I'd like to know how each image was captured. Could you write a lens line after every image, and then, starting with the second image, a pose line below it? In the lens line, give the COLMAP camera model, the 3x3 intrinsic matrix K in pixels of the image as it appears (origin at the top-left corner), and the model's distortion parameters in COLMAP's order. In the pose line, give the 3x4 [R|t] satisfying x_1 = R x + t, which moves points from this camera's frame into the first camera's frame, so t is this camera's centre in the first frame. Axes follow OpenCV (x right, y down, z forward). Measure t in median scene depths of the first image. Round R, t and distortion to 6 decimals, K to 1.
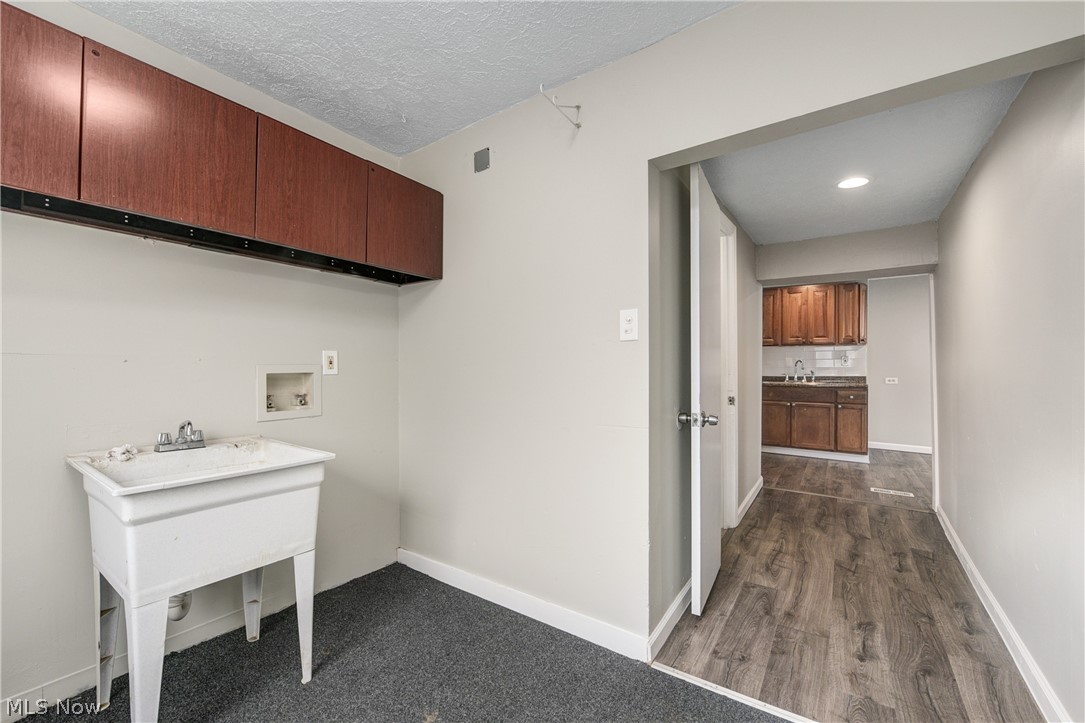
lens RADIAL K [[445.7, 0, 542.4], [0, 445.7, 367.0], [0, 0, 1]] dist [0.013654, -0.000538]
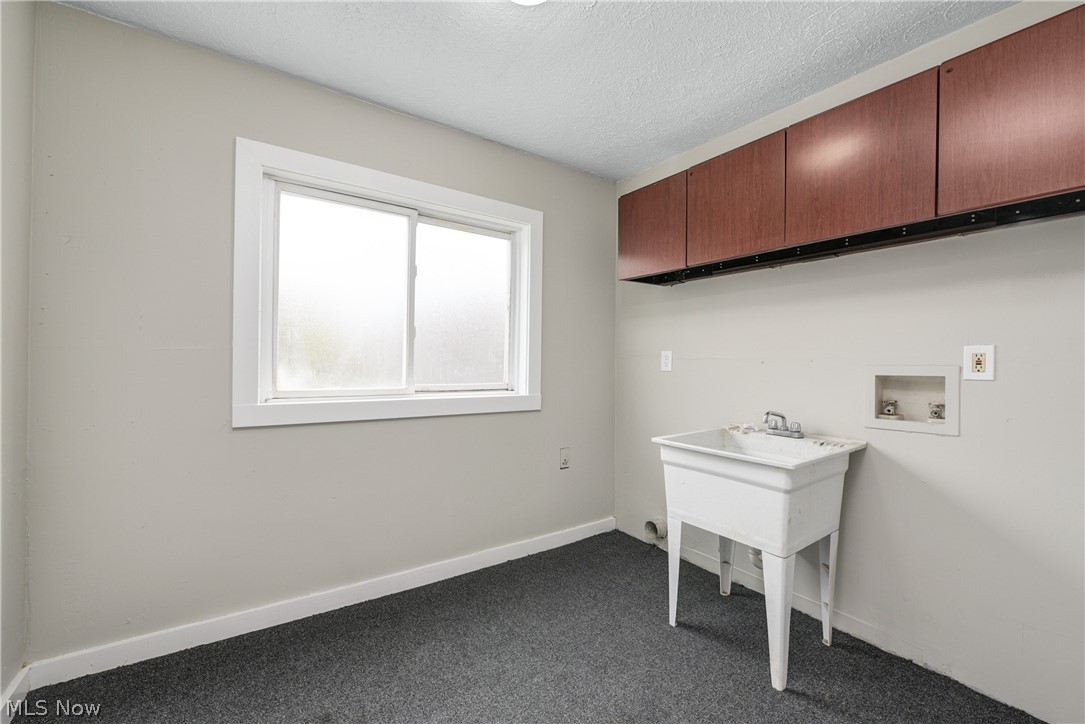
lens RADIAL K [[445.7, 0, 542.4], [0, 445.7, 367.5], [0, 0, 1]] dist [0.013654, -0.000538]
pose [[-0.344223, 0.001099, -0.938887, 0.462256], [-0.011232, 0.999923, 0.005288, 0.001691], [0.938821, 0.012366, -0.344184, 0.680251]]
